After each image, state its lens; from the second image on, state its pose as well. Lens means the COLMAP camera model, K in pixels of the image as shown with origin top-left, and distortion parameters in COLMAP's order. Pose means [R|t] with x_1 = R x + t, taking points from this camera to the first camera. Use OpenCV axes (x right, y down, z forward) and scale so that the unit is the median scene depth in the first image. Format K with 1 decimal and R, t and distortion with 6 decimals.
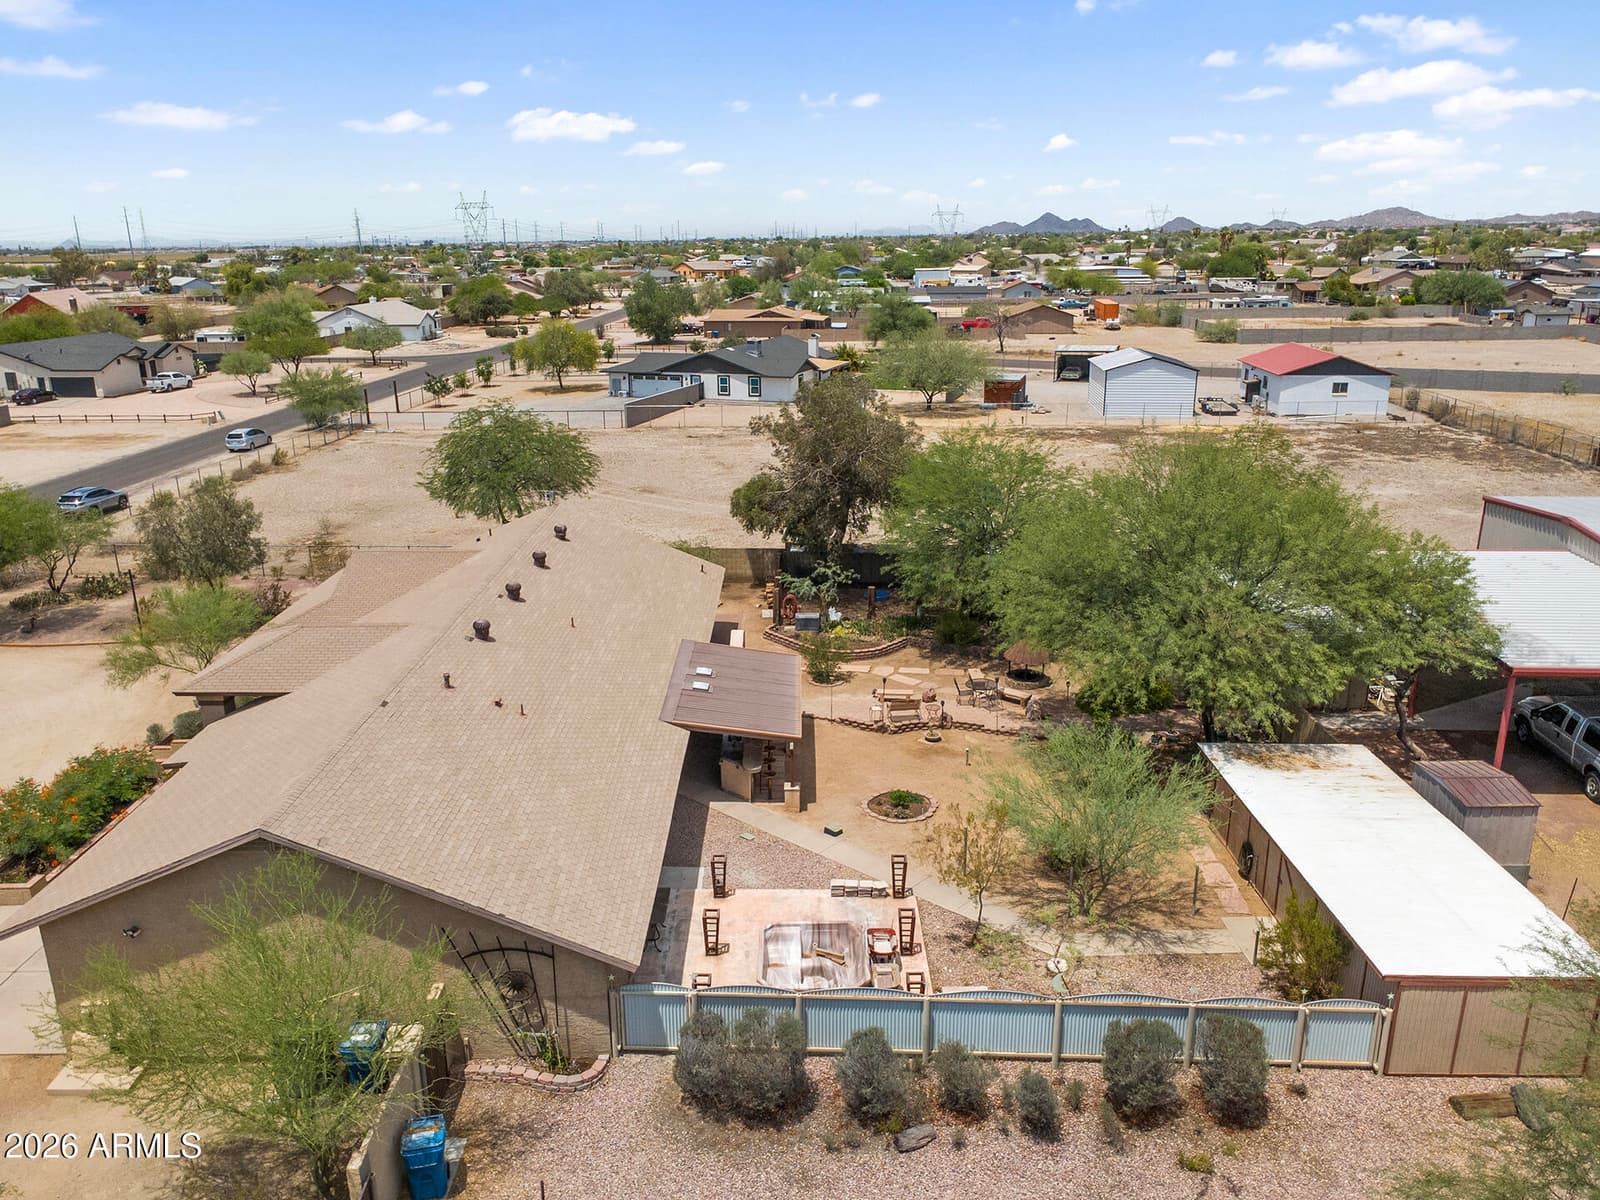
lens RADIAL K [[1158.8, 0, 789.8], [0, 1158.8, 605.5], [0, 0, 1]] dist [0.002524, 0.001659]
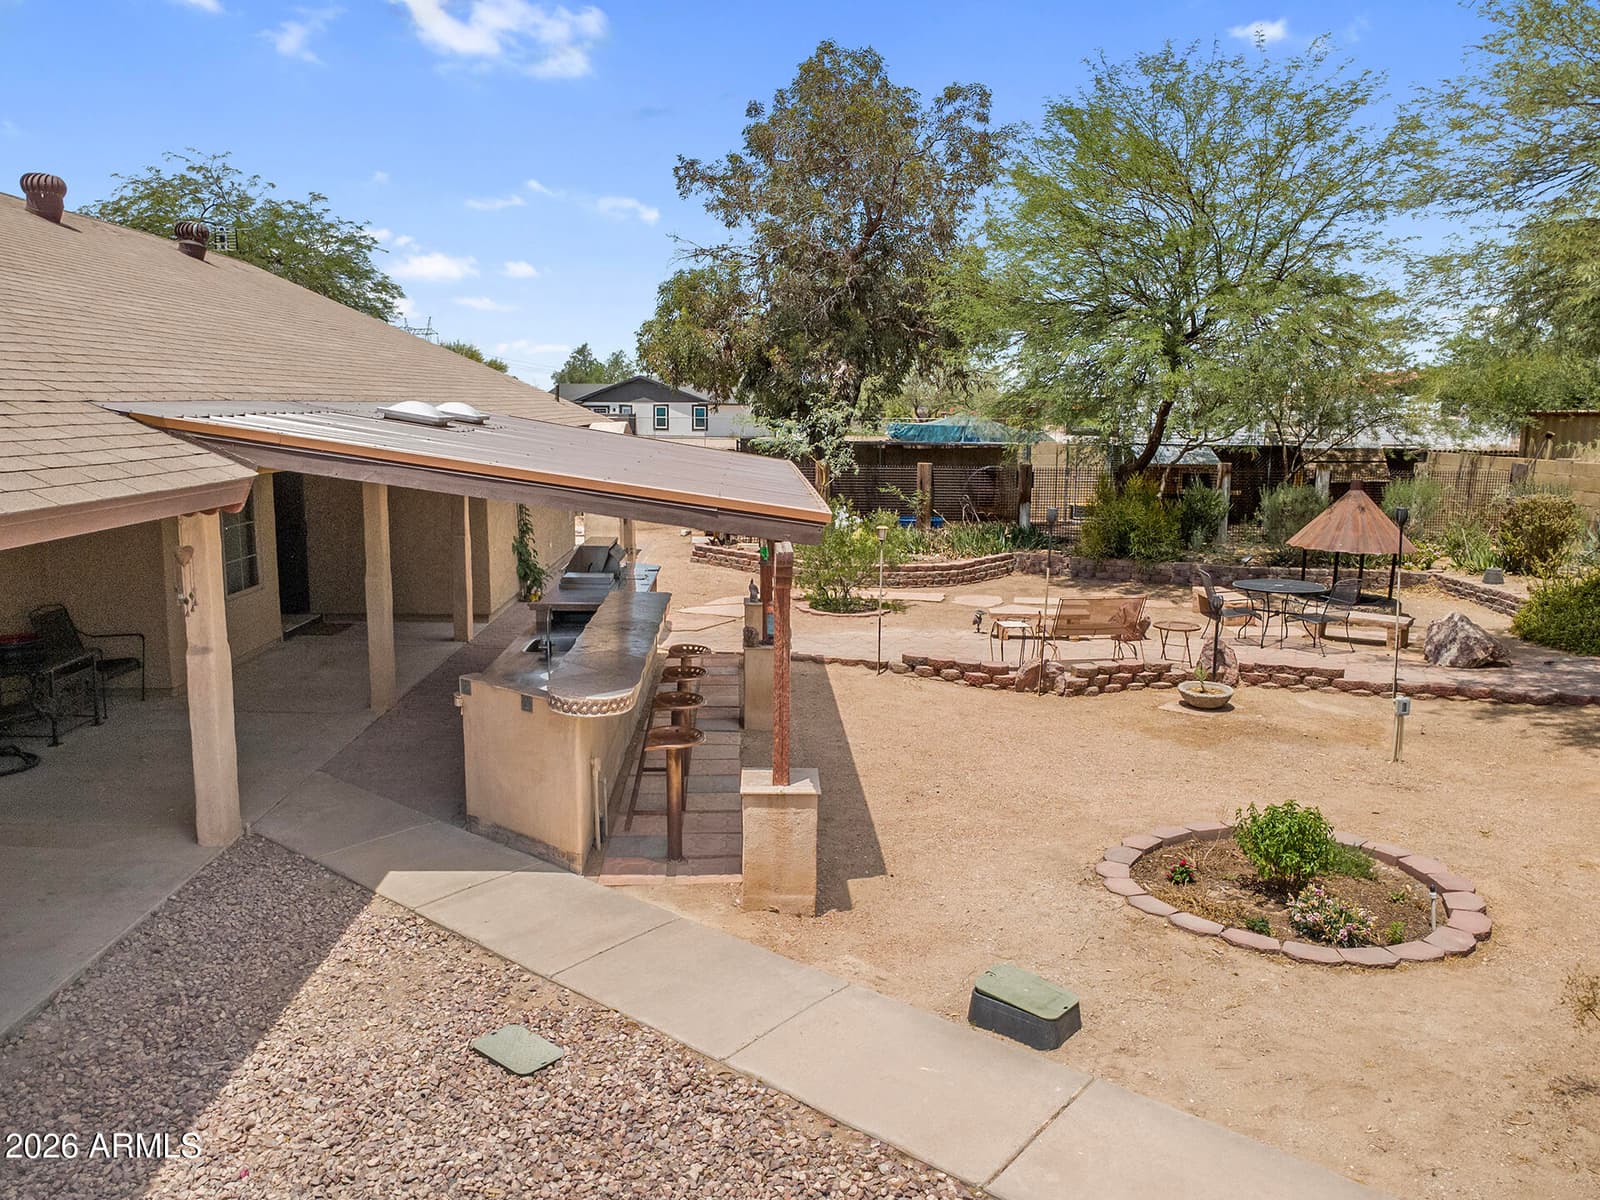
lens RADIAL K [[1158.8, 0, 798.7], [0, 1158.8, 596.5], [0, 0, 1]] dist [0.002524, 0.001659]
pose [[0.998611, 0.013508, 0.050930, -0.005496], [-0.006095, 0.989705, -0.142994, 0.149068], [-0.052338, 0.142485, 0.988412, 0.775577]]
